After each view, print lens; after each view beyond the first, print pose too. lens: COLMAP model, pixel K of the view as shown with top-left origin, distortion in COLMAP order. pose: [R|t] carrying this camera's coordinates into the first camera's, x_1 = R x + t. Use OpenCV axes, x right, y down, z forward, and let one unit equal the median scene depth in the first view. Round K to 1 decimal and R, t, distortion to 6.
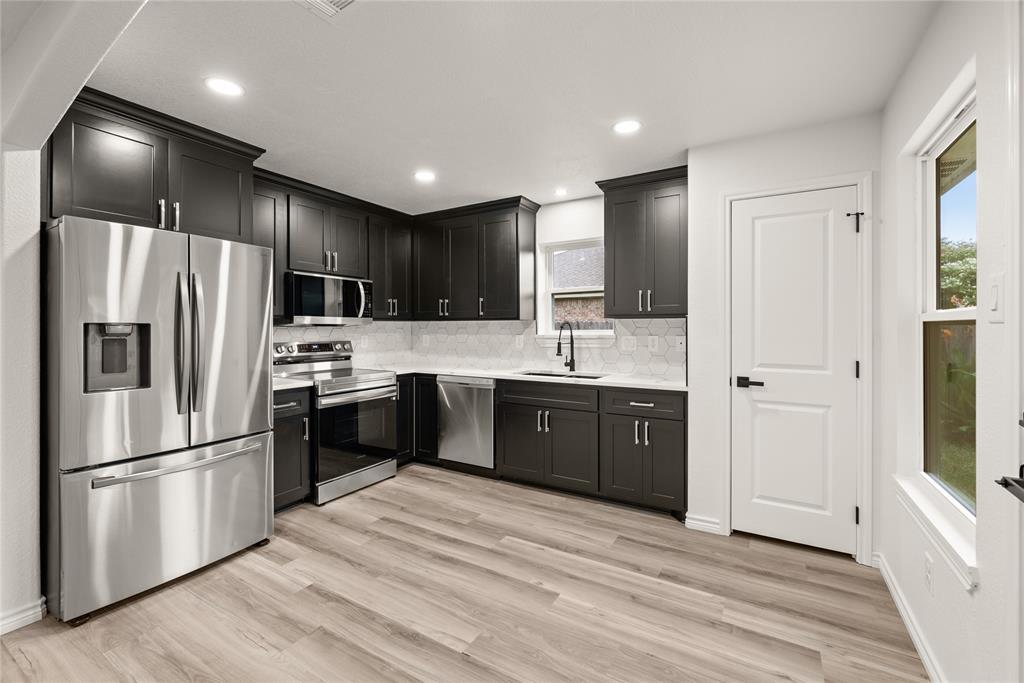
lens RADIAL K [[430.3, 0, 510.2], [0, 430.3, 333.2], [0, 0, 1]] dist [-0.001479, -0.000238]
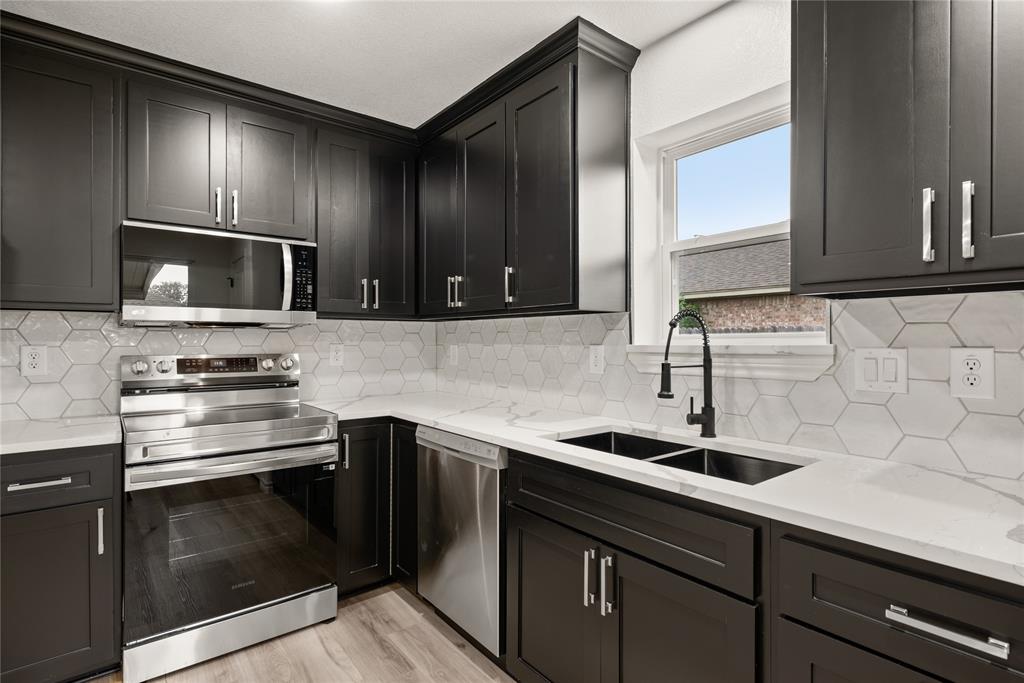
lens RADIAL K [[504.8, 0, 512.0], [0, 504.8, 341.5], [0, 0, 1]] dist [0.000743, -0.000394]
pose [[0.938343, 0.003434, -0.345688, 0.135250], [-0.006761, 0.999942, -0.008419, 0.005729], [0.345639, 0.010237, 0.938312, 0.500953]]
